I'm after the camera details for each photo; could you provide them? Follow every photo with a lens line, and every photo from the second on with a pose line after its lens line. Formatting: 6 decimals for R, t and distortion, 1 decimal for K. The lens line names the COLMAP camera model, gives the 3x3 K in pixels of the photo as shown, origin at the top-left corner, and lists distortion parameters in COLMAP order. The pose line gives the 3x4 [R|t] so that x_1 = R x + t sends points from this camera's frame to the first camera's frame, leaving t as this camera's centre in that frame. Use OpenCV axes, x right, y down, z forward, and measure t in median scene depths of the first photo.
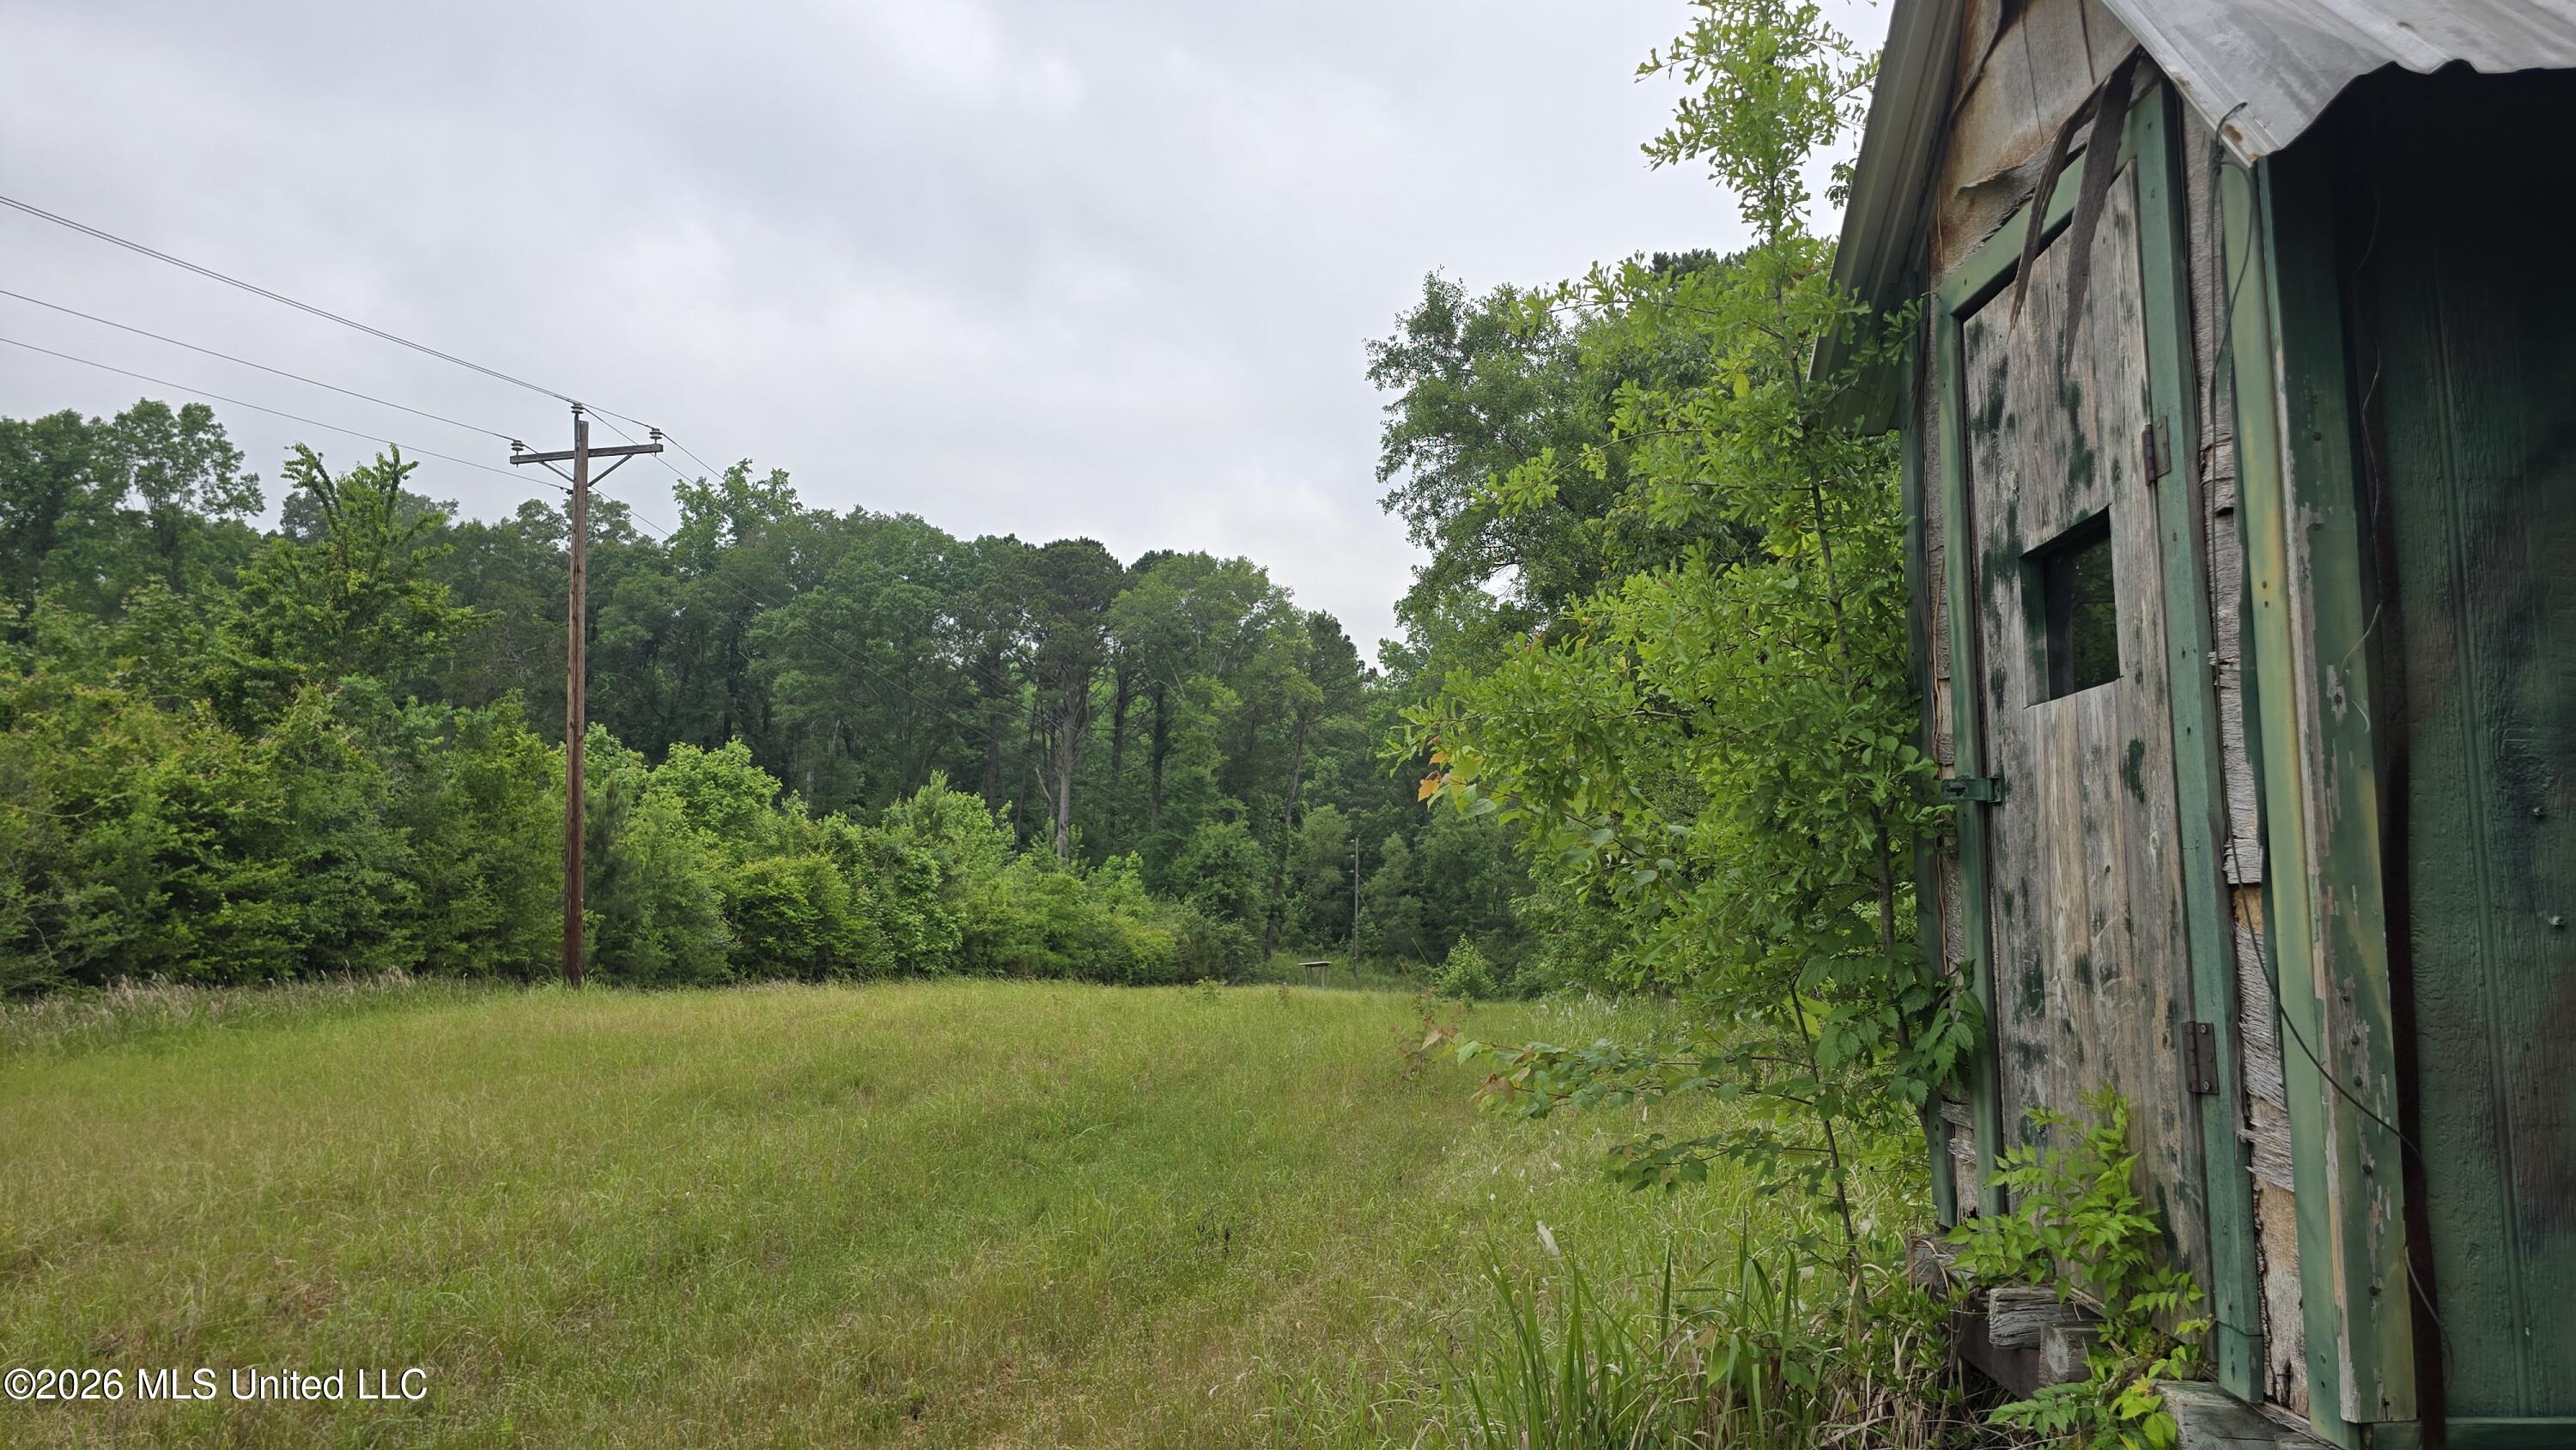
lens RADIAL K [[1742.8, 0, 1331.2], [0, 1742.8, 725.3], [0, 0, 1]] dist [0.075203, -0.071291]
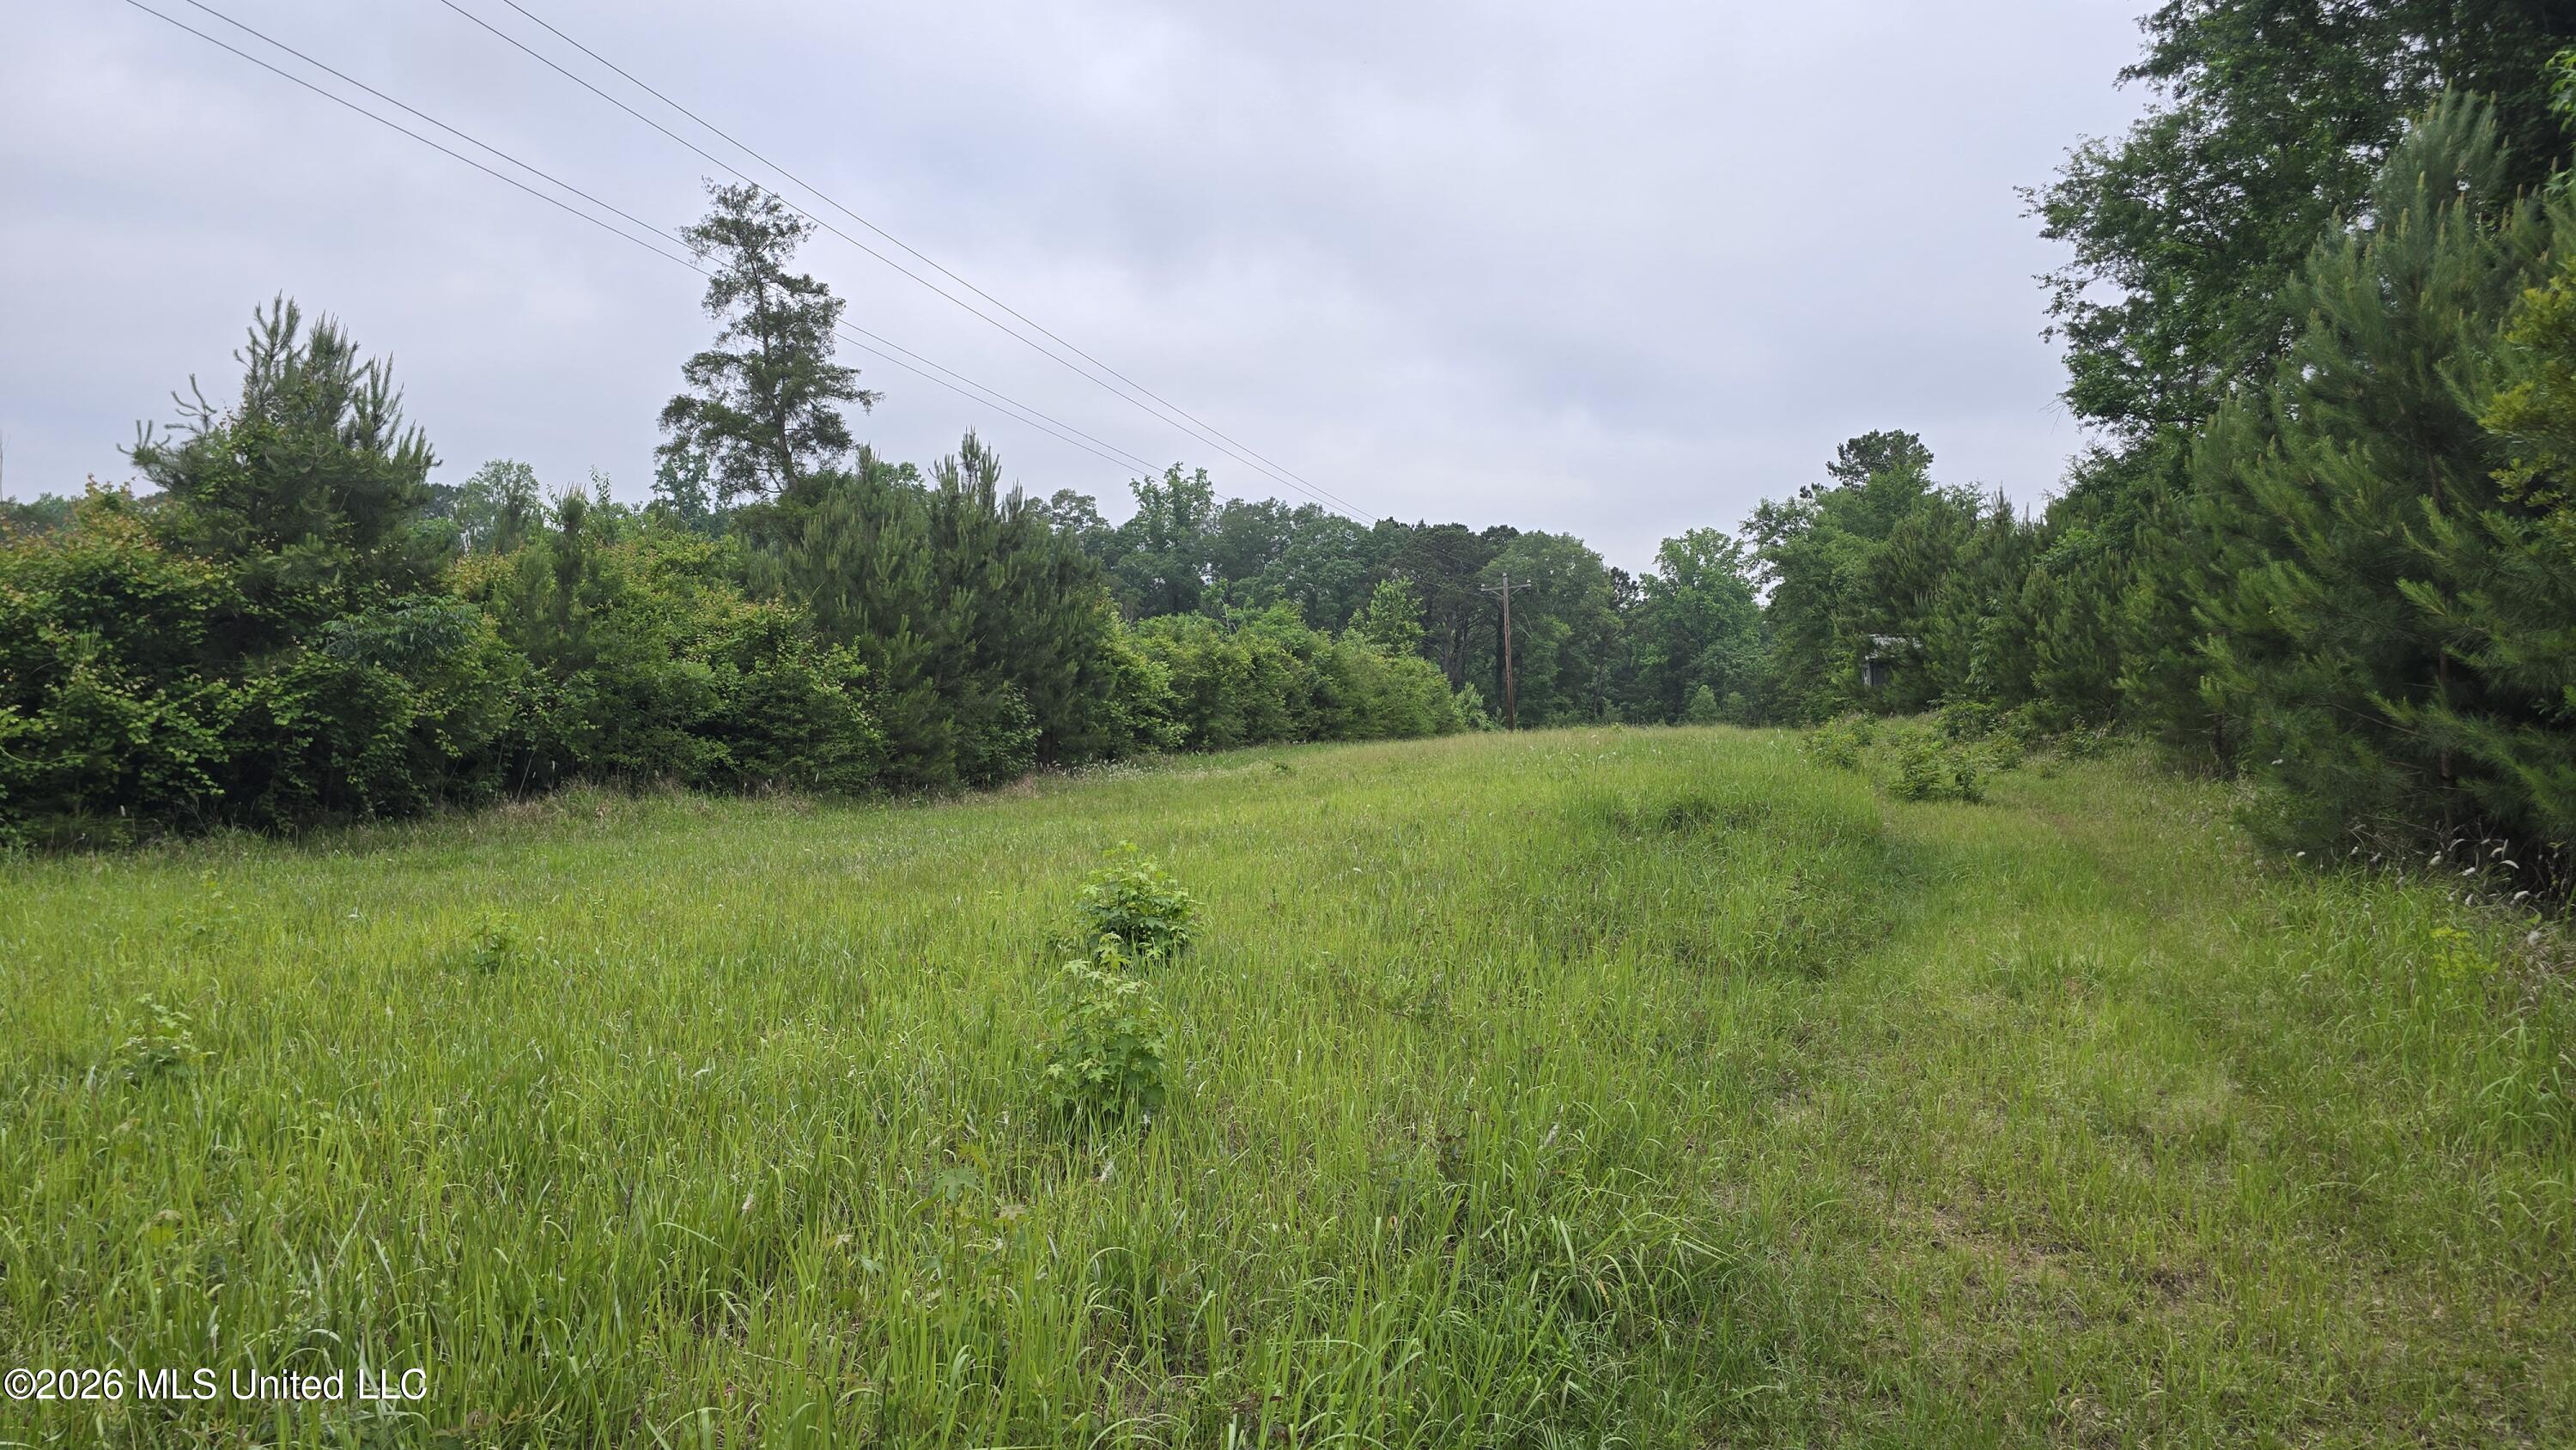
lens RADIAL K [[1742.8, 0, 1285.4], [0, 1742.8, 717.0], [0, 0, 1]] dist [0.075203, -0.071291]
pose [[0.990731, -0.021730, -0.134092, -0.081372], [0.028399, 0.998442, 0.048023, -0.016438], [0.132839, -0.051386, 0.989805, -0.453007]]
